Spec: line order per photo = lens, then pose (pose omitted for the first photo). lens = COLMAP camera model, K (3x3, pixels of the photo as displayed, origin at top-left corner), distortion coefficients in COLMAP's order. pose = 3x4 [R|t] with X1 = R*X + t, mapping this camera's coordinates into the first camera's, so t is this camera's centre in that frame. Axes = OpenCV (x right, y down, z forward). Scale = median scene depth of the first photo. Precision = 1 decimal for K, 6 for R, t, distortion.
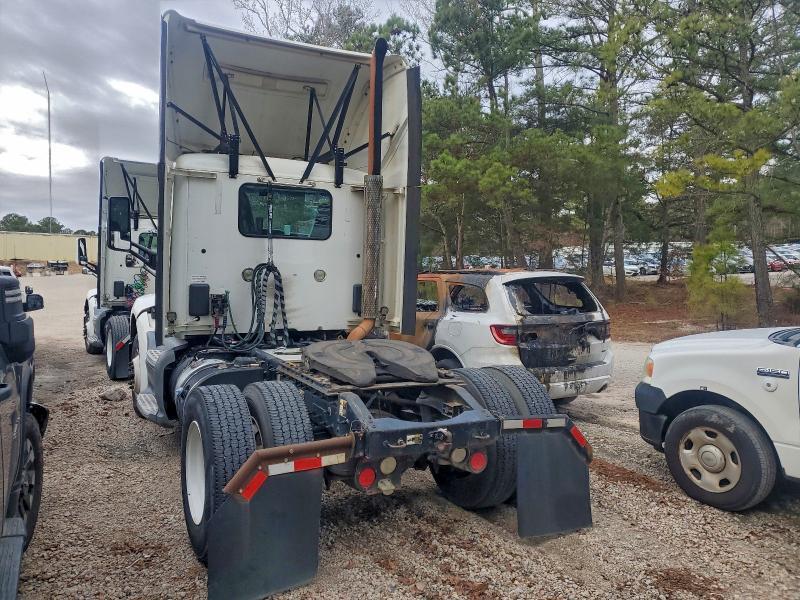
lens RADIAL K [[621.7, 0, 397.9], [0, 621.7, 281.4], [0, 0, 1]] dist [0.065514, -0.002790]
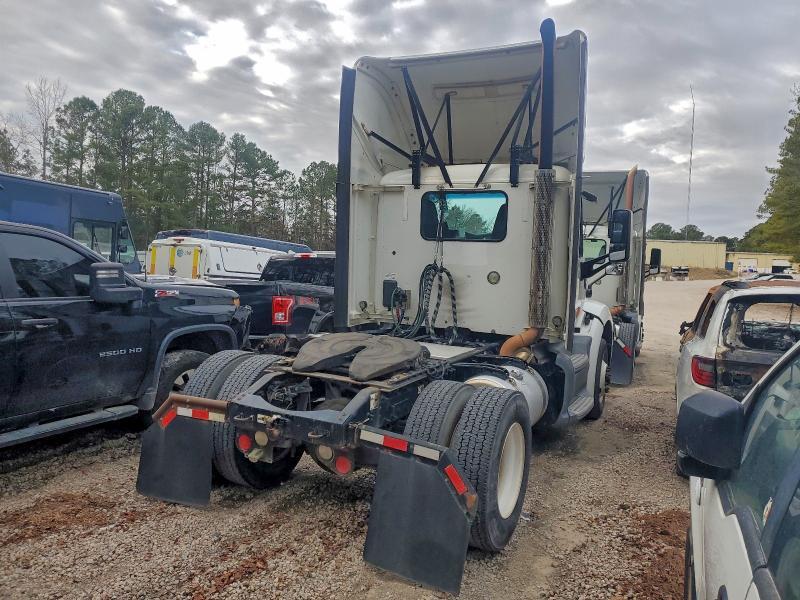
lens RADIAL K [[621.7, 0, 397.9], [0, 621.7, 281.4], [0, 0, 1]] dist [0.065514, -0.002790]
pose [[0.559985, 0.039668, -0.827553, 0.661784], [-0.048328, 0.998716, 0.015171, -0.012554], [0.827092, 0.031498, 0.561183, 0.348663]]
